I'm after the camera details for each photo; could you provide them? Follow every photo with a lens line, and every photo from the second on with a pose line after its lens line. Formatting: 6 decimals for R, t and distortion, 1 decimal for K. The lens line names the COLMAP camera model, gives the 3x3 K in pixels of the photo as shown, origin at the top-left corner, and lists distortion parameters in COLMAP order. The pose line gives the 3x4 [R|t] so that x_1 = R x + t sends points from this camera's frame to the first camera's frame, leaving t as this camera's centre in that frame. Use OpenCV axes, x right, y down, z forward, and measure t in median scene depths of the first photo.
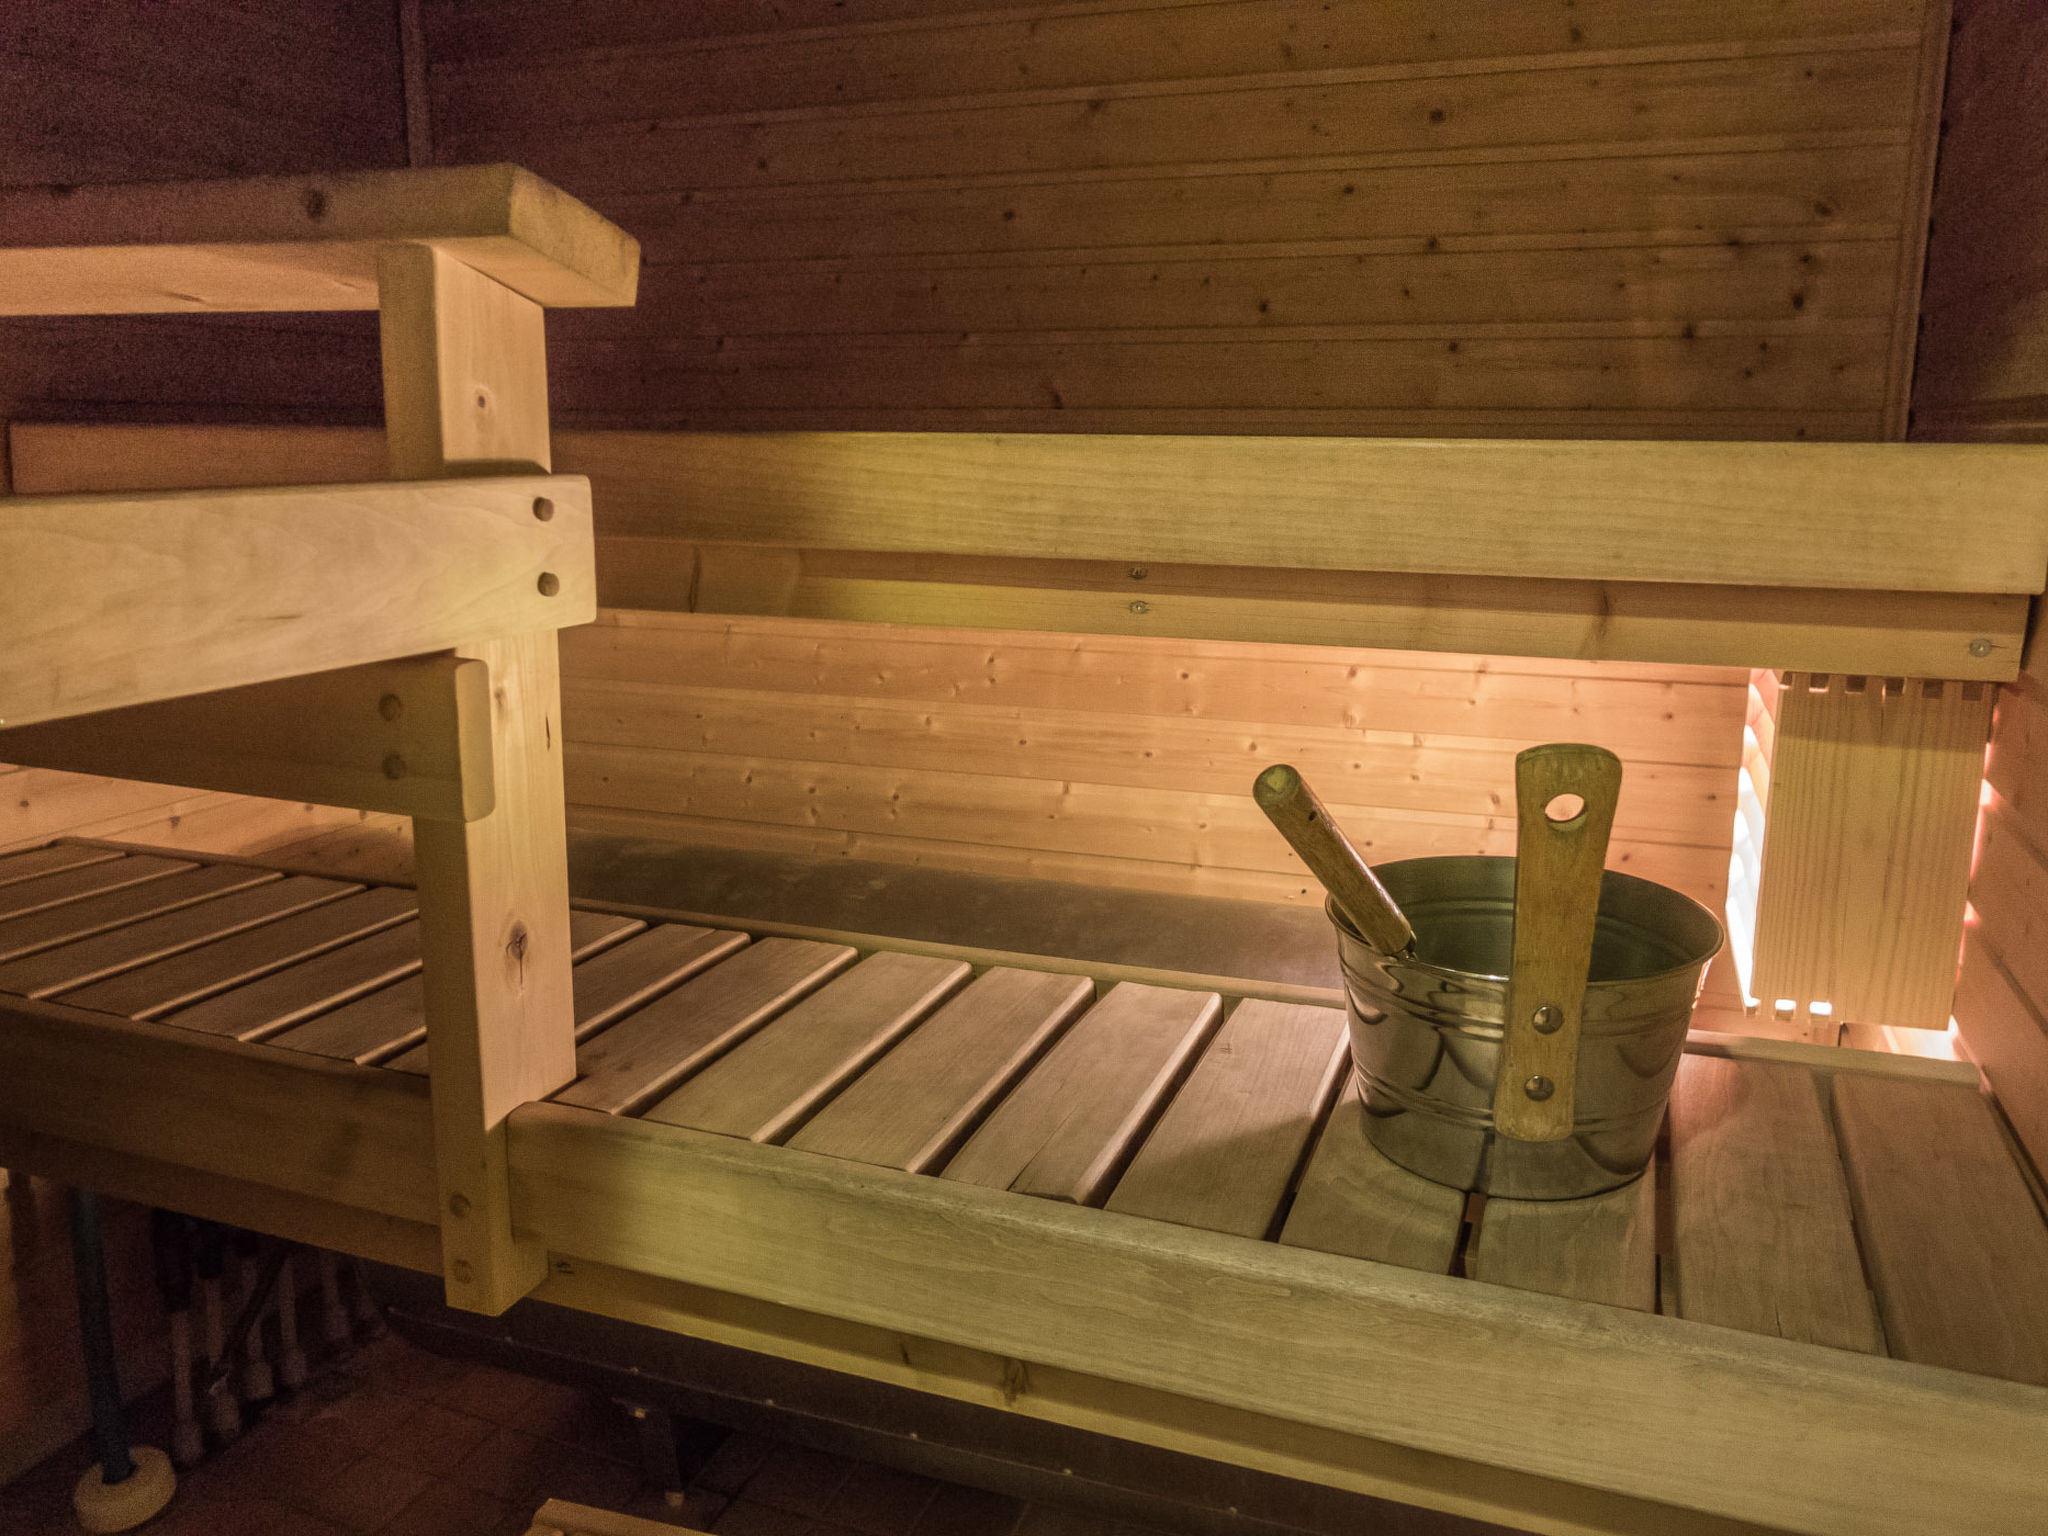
lens RADIAL K [[1630.0, 0, 1024.0], [0, 1630.0, 768.0], [0, 0, 1]] dist [-0.026337, -0.004956]
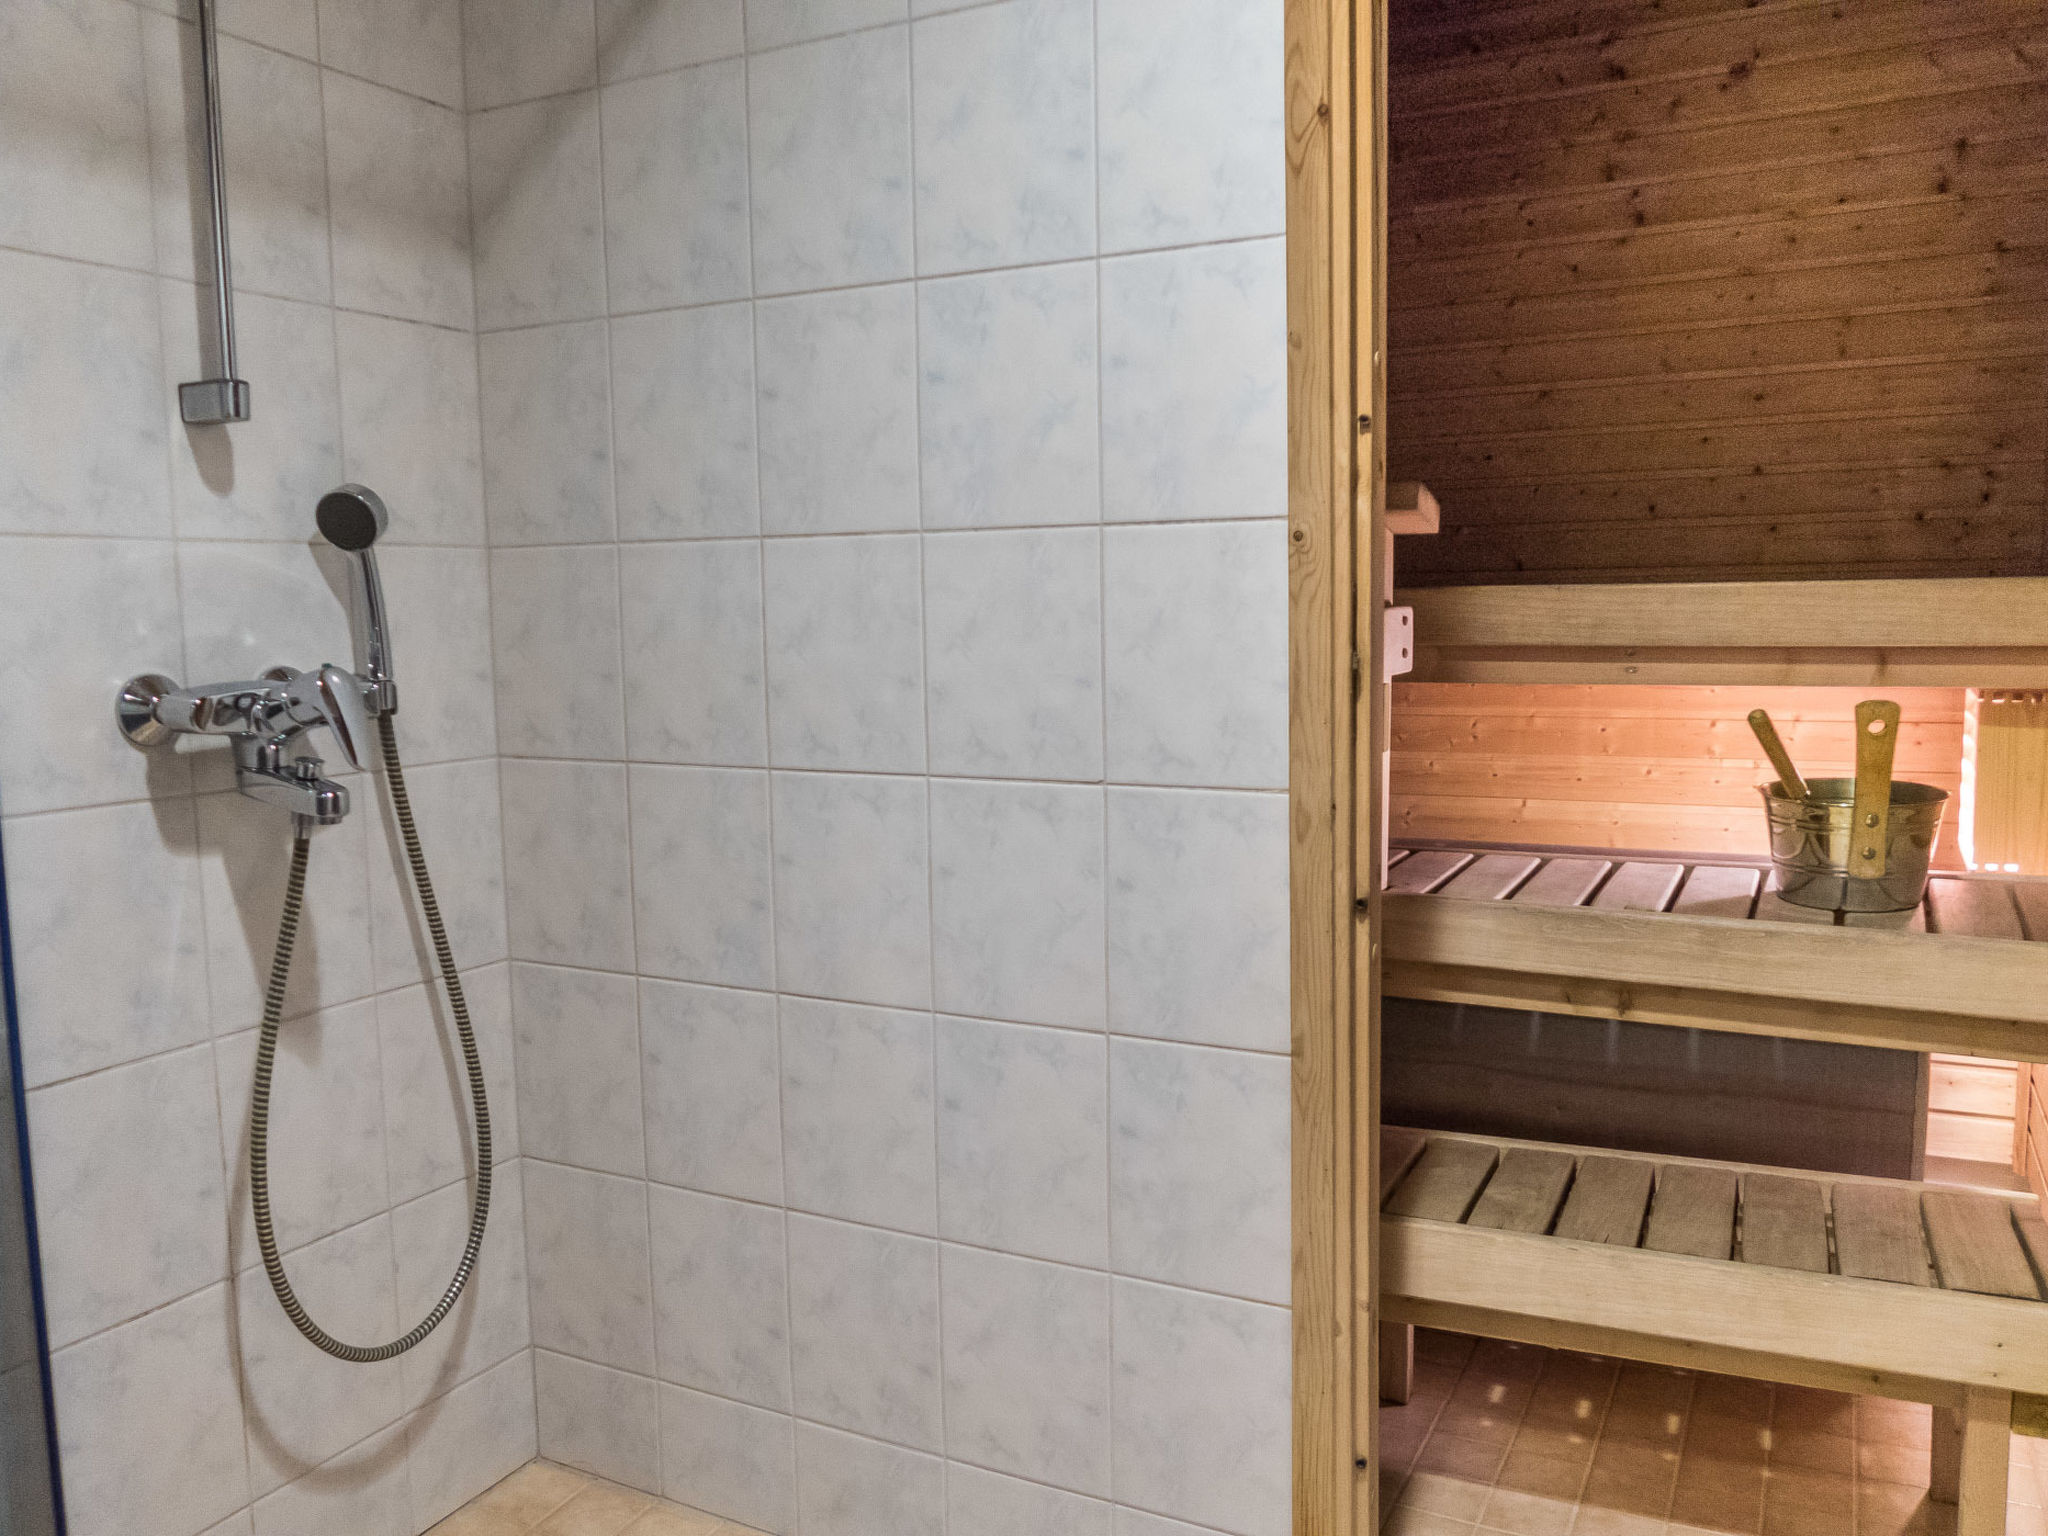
lens RADIAL K [[1631.4, 0, 1024.0], [0, 1631.4, 768.0], [0, 0, 1]] dist [-0.014354, -0.001593]
pose [[0.992250, -0.013036, -0.123576, -0.431304], [0.001108, 0.995371, -0.096101, 0.214904], [0.124256, 0.095219, 0.987671, -1.060142]]
